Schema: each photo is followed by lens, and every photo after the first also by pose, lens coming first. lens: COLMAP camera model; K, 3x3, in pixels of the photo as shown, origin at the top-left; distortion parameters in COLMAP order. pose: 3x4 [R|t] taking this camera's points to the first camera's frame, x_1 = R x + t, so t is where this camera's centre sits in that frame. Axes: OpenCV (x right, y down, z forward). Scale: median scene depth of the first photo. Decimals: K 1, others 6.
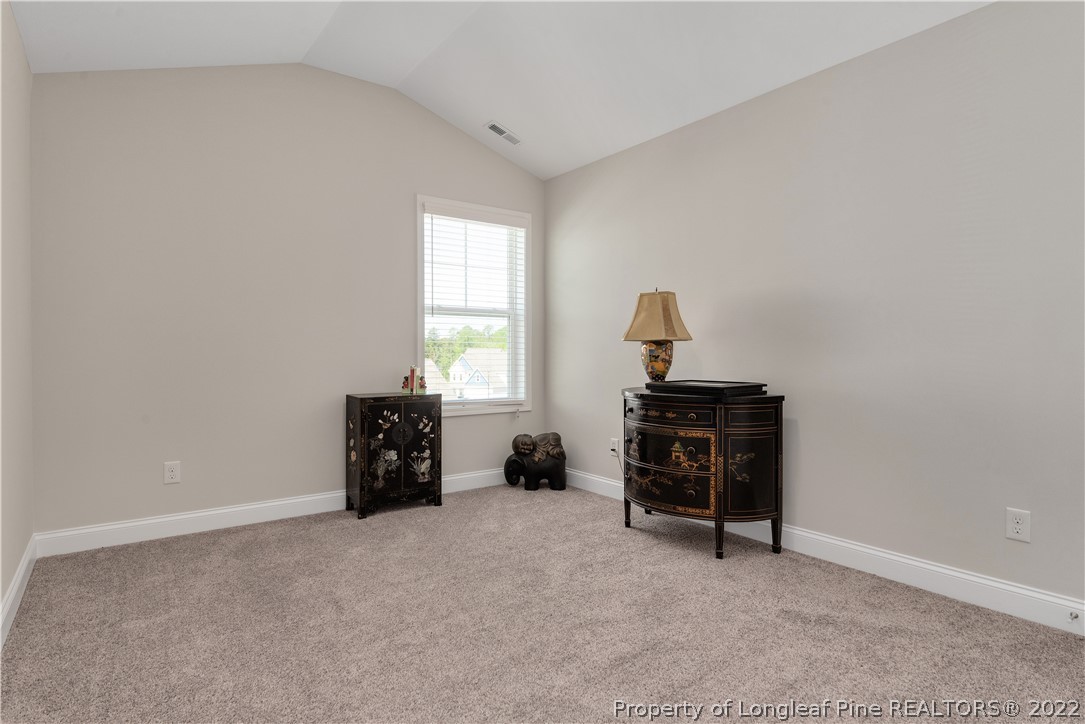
lens RADIAL K [[585.8, 0, 542.5], [0, 585.8, 362.0], [0, 0, 1]] dist [0.000016, -0.000396]
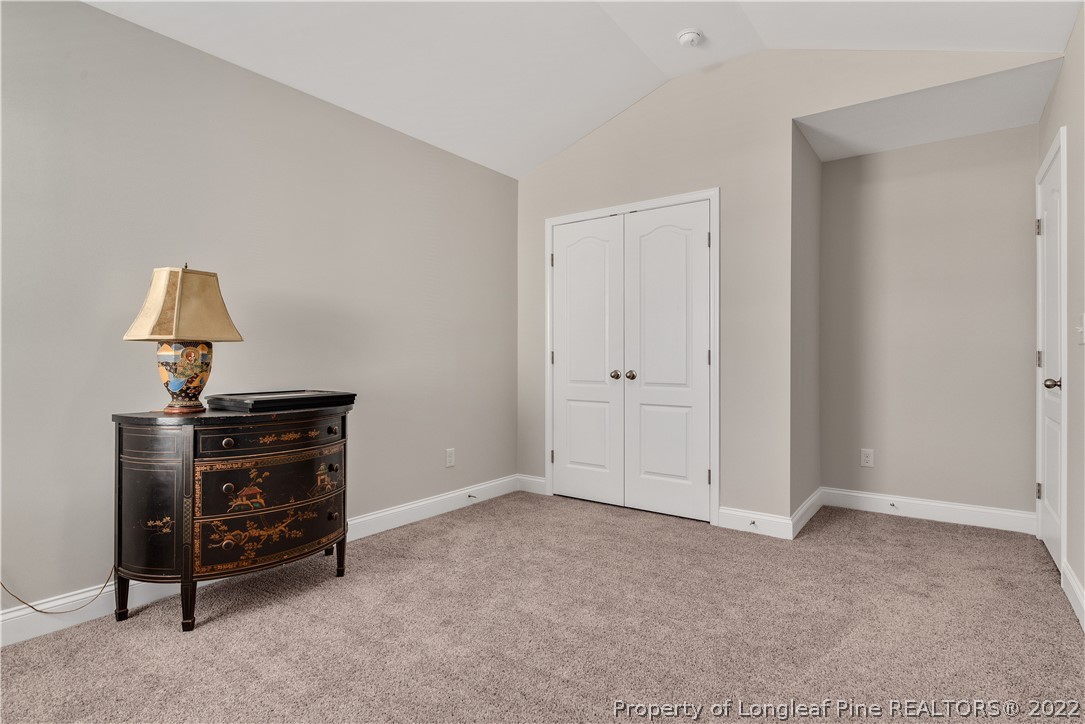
lens RADIAL K [[585.8, 0, 542.5], [0, 585.8, 362.0], [0, 0, 1]] dist [0.000016, -0.000396]
pose [[-0.327633, -0.004429, 0.944795, -0.664090], [0.018715, 0.999762, 0.011176, -0.014022], [-0.944620, 0.021343, -0.327473, 0.948387]]
